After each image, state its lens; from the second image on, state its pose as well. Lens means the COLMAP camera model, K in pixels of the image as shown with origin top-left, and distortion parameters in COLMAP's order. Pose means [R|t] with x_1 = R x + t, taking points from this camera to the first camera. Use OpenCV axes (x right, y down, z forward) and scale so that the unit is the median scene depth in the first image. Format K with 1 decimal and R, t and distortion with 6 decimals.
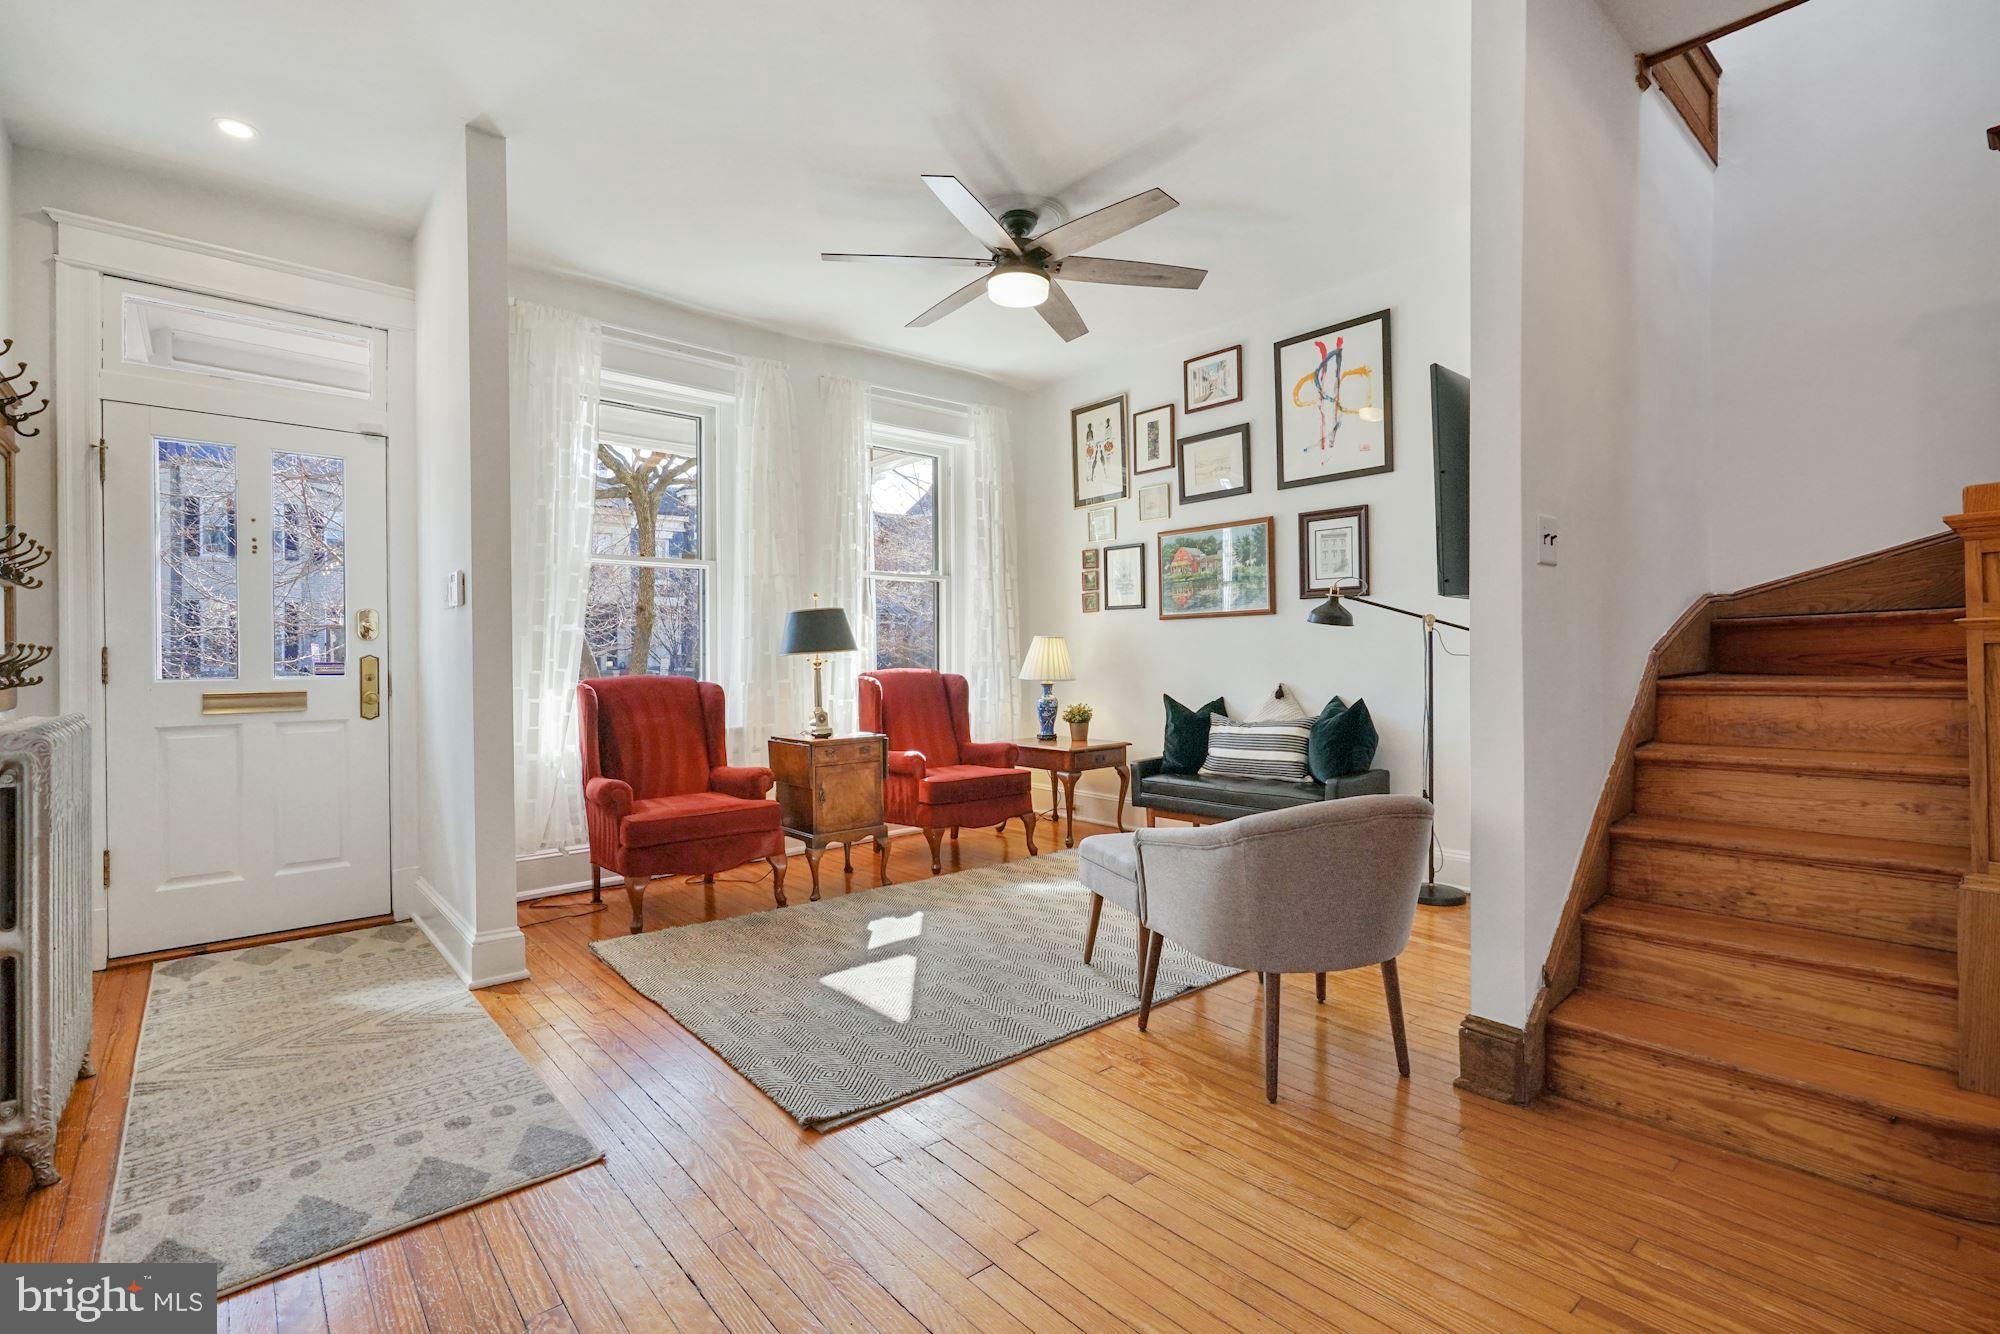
lens RADIAL K [[911.1, 0, 991.6], [0, 911.1, 661.8], [0, 0, 1]] dist [-0.003498, -0.000872]
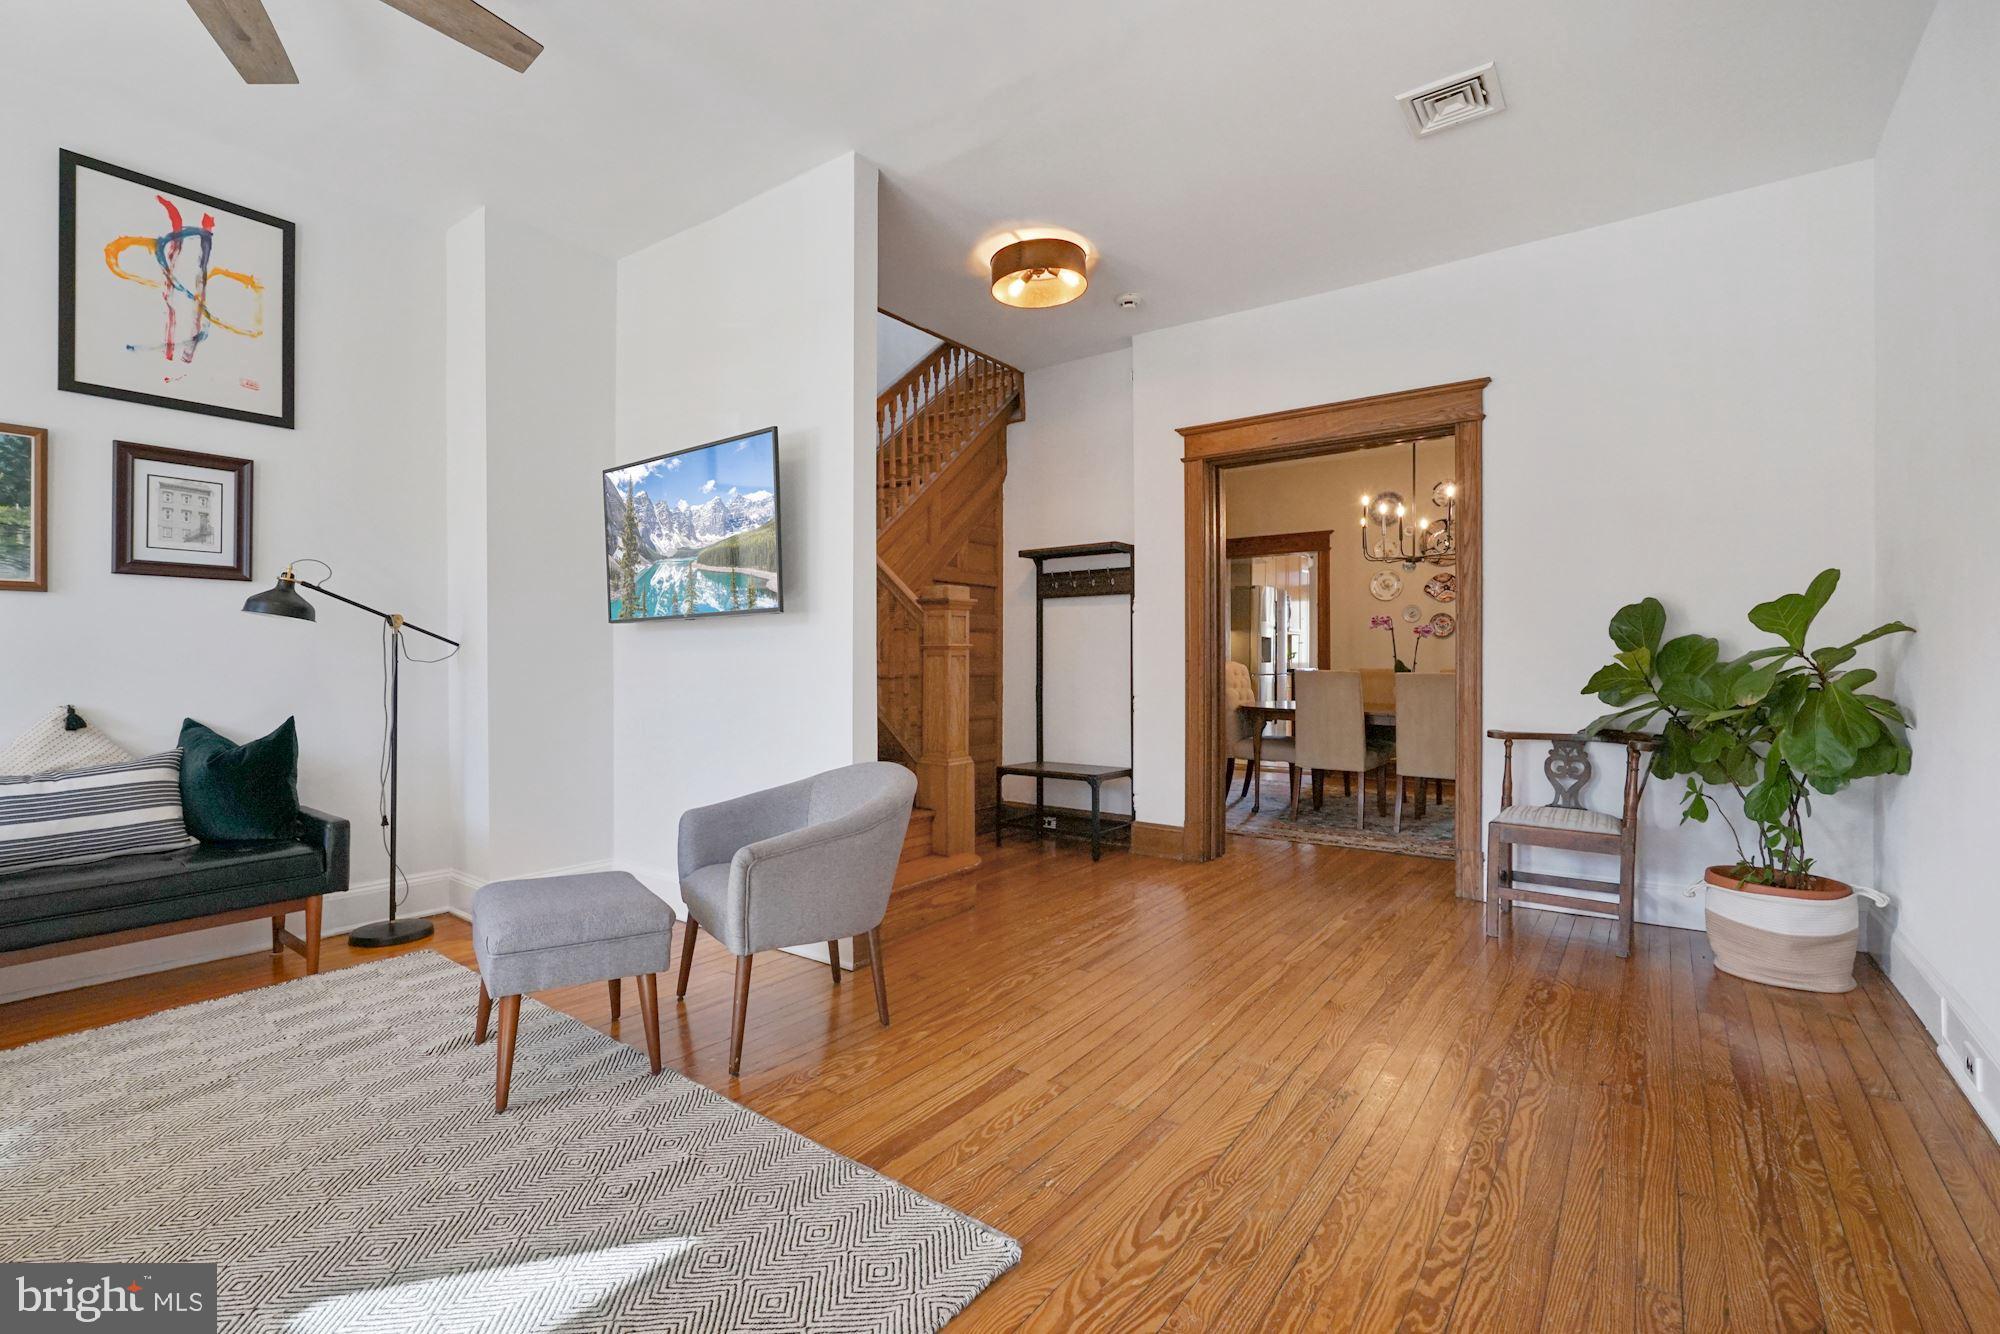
lens RADIAL K [[911.1, 0, 996.9], [0, 911.1, 668.4], [0, 0, 1]] dist [-0.003498, -0.000872]
pose [[-0.238759, 0.002019, 0.971077, -0.459394], [0.007847, 0.999969, -0.000150, 0.003953], [-0.971047, 0.007585, -0.238767, 0.577268]]
